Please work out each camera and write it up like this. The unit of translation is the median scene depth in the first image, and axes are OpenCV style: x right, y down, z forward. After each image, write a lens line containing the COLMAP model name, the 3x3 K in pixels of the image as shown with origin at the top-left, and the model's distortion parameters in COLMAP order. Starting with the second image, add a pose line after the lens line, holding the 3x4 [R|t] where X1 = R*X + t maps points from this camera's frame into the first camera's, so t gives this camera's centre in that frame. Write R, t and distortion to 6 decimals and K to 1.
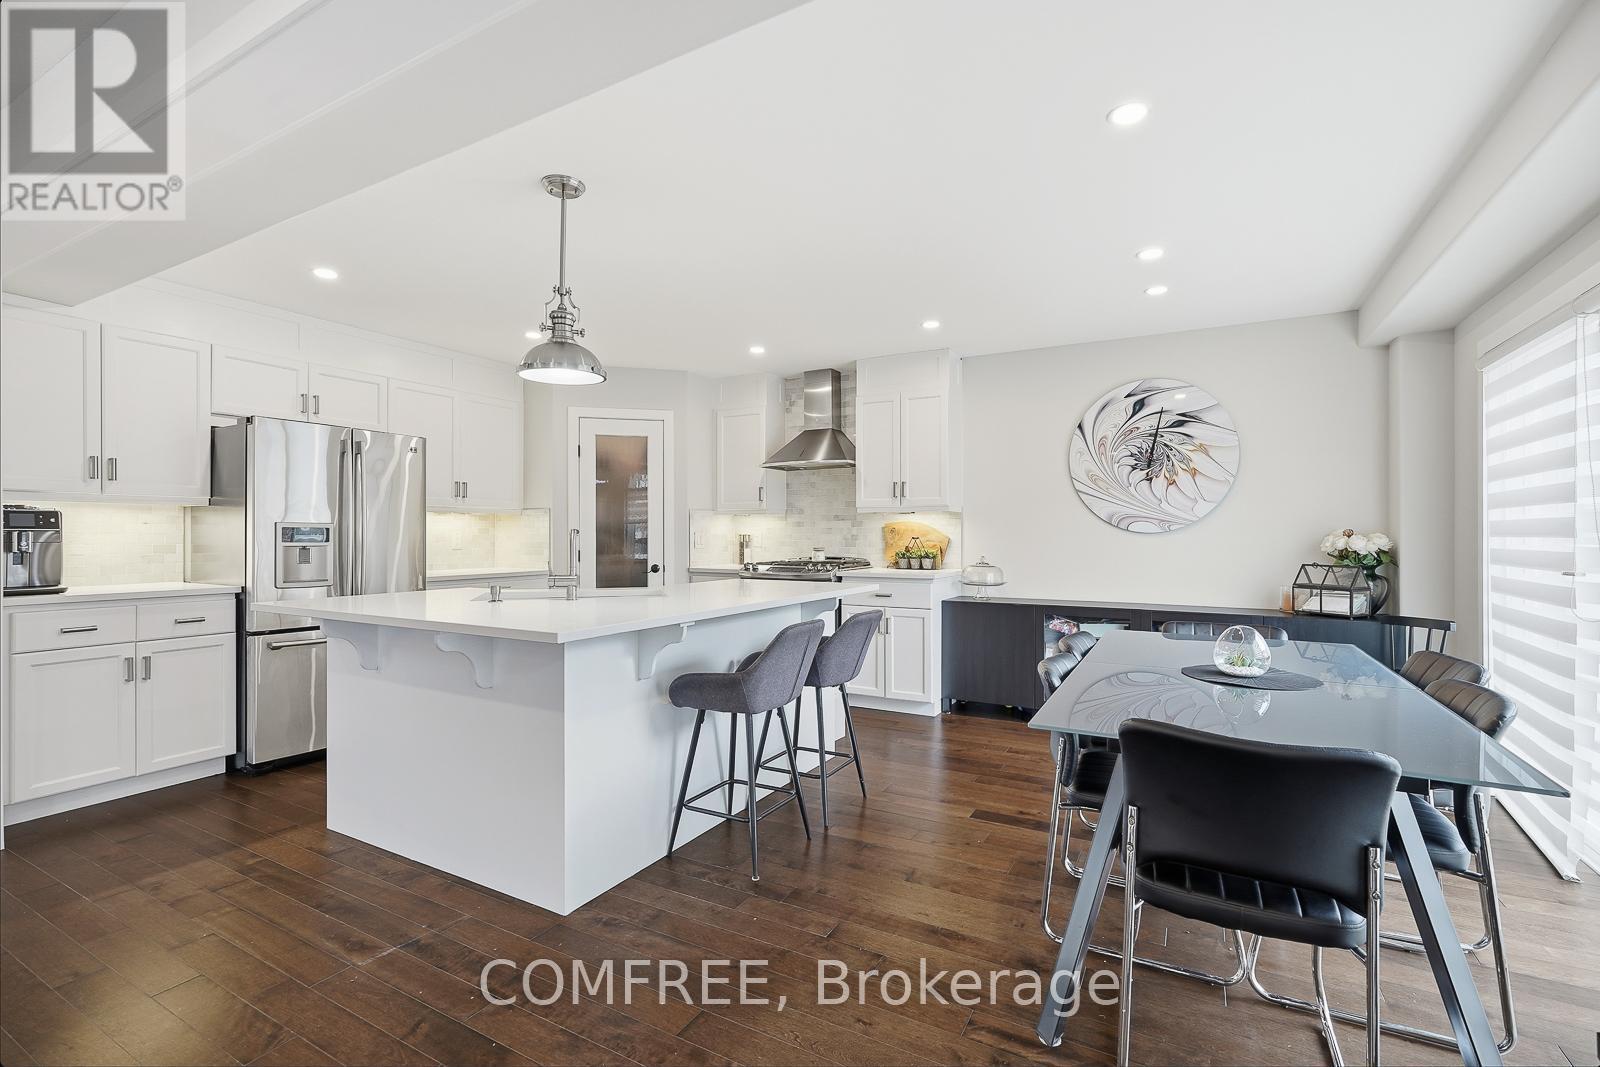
lens RADIAL K [[717.0, 0, 799.5], [0, 717.0, 528.4], [0, 0, 1]] dist [-0.011021, 0.002836]
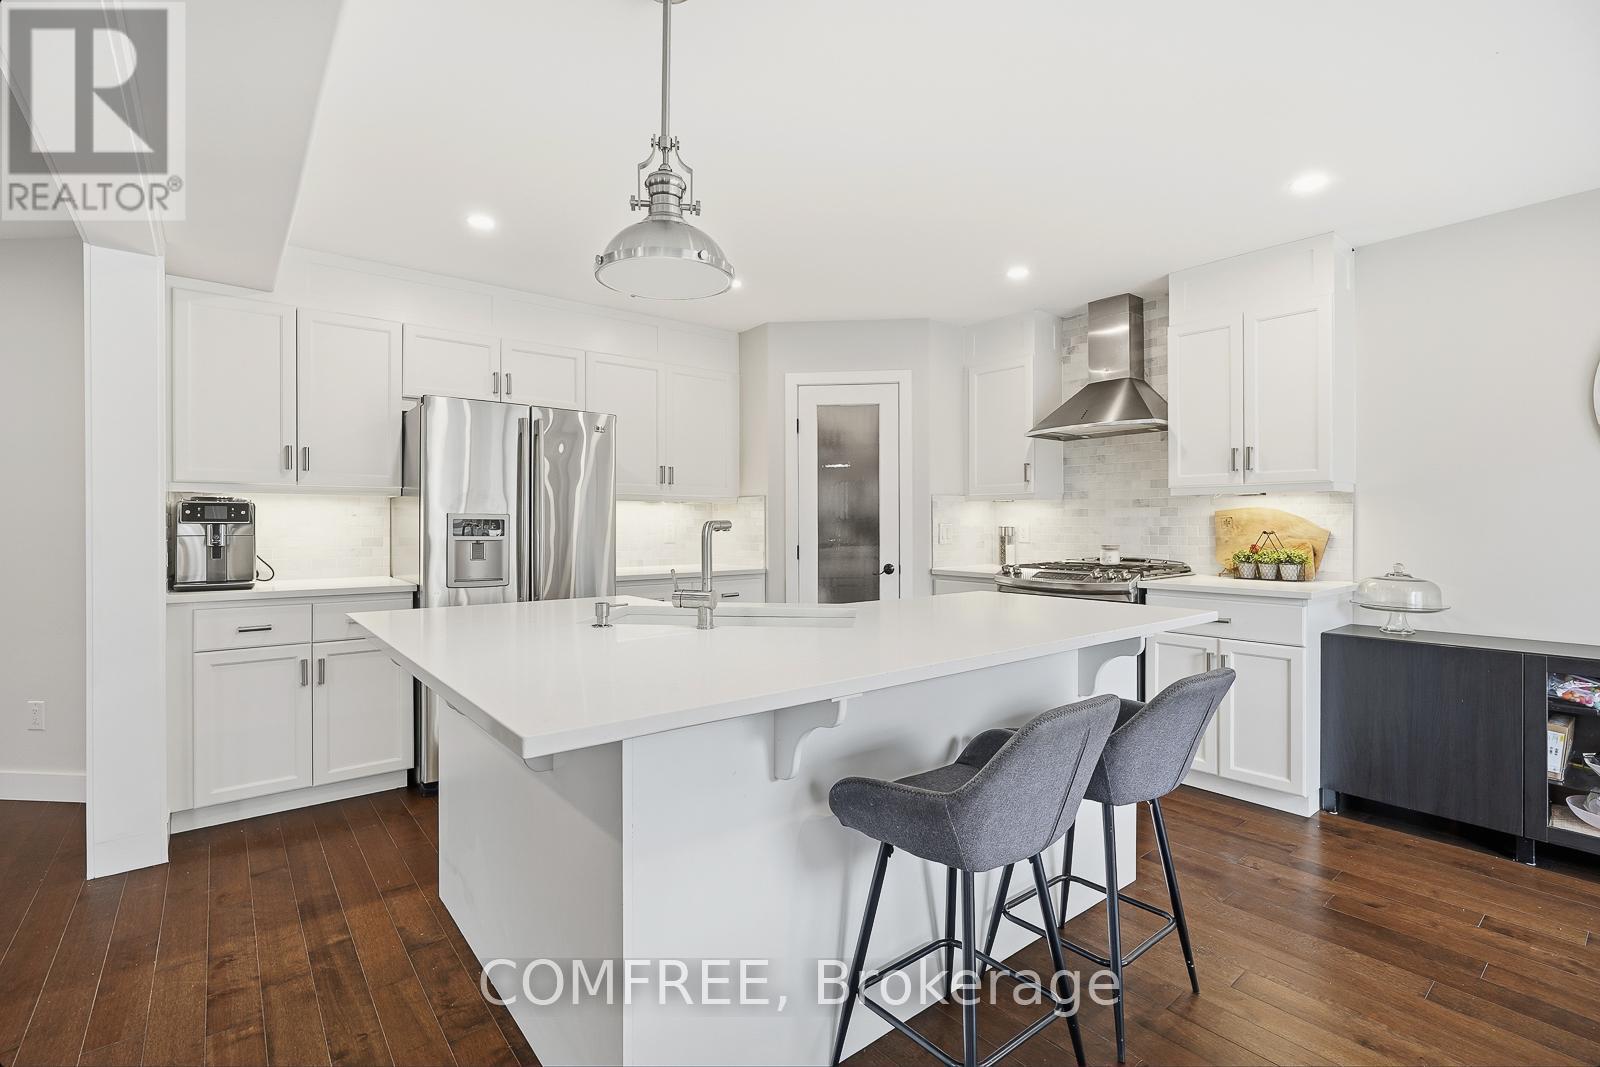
lens RADIAL K [[717.0, 0, 803.3], [0, 717.0, 525.4], [0, 0, 1]] dist [-0.011021, 0.002836]
pose [[0.929310, 0.000962, -0.369299, 0.007191], [0.003023, 0.999943, 0.010212, -0.001273], [0.369288, -0.010606, 0.929254, 0.260764]]
